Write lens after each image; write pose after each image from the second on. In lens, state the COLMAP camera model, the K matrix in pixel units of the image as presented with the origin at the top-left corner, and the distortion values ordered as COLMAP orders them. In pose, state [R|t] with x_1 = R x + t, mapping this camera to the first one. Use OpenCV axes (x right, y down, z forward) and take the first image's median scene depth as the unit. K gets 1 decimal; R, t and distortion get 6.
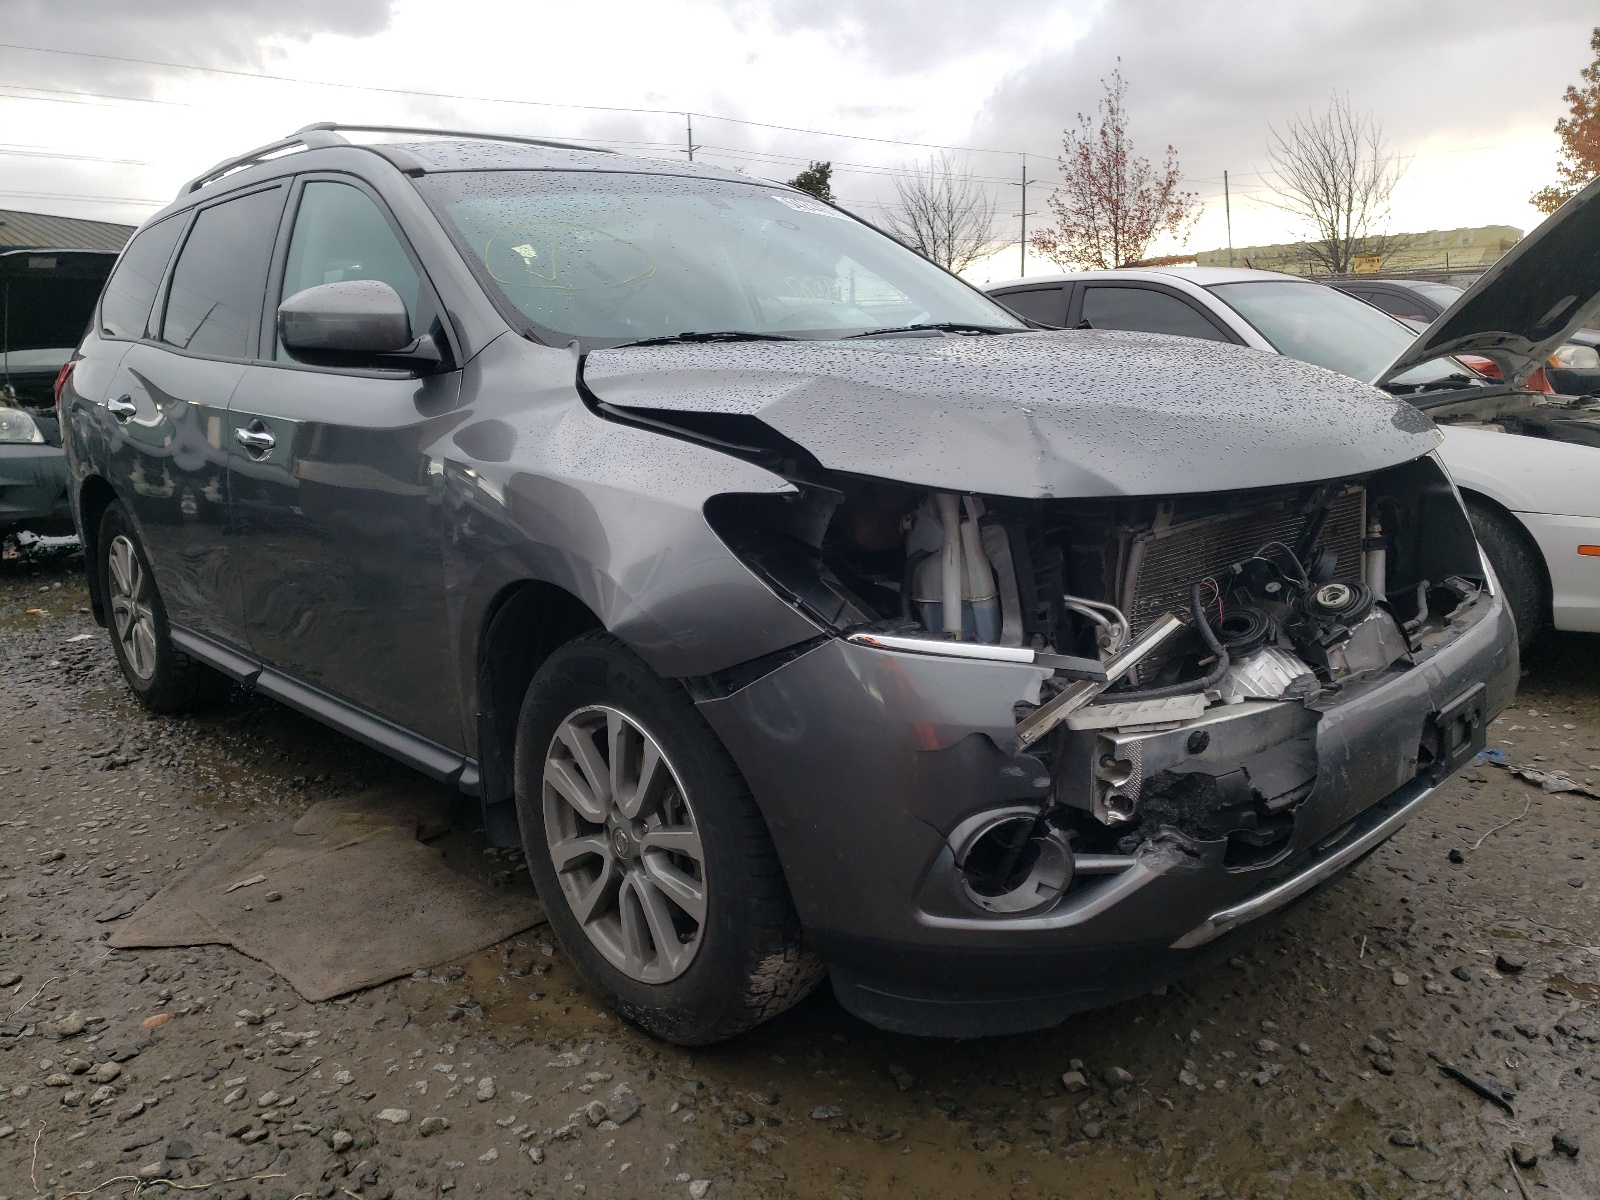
lens RADIAL K [[1249.5, 0, 800.0], [0, 1249.5, 600.0], [0, 0, 1]] dist [0.049719, -0.005418]
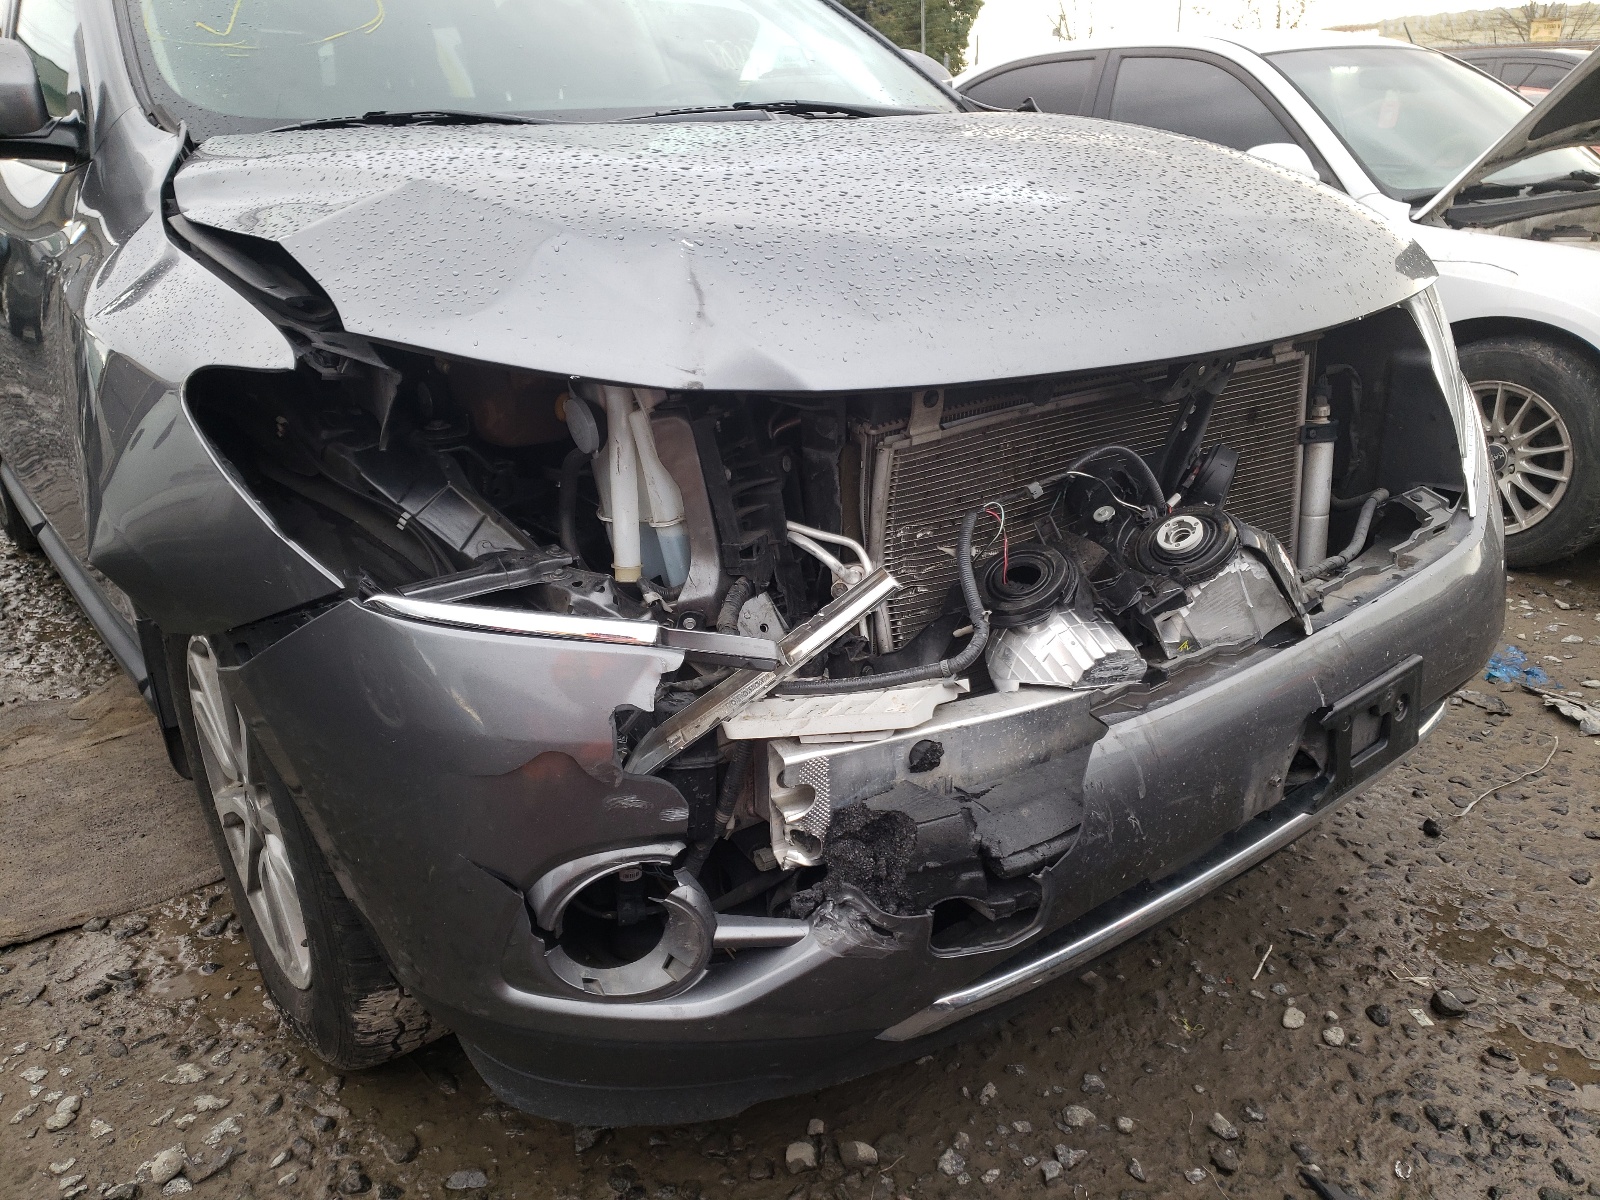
lens RADIAL K [[1264.8, 0, 800.0], [0, 1264.8, 600.0], [0, 0, 1]] dist [0.063089, -0.039816]
pose [[0.995603, 0.036779, -0.086156, 0.273702], [-0.023084, 0.987666, 0.154865, -0.067354], [0.090789, -0.152195, 0.984172, 0.299981]]
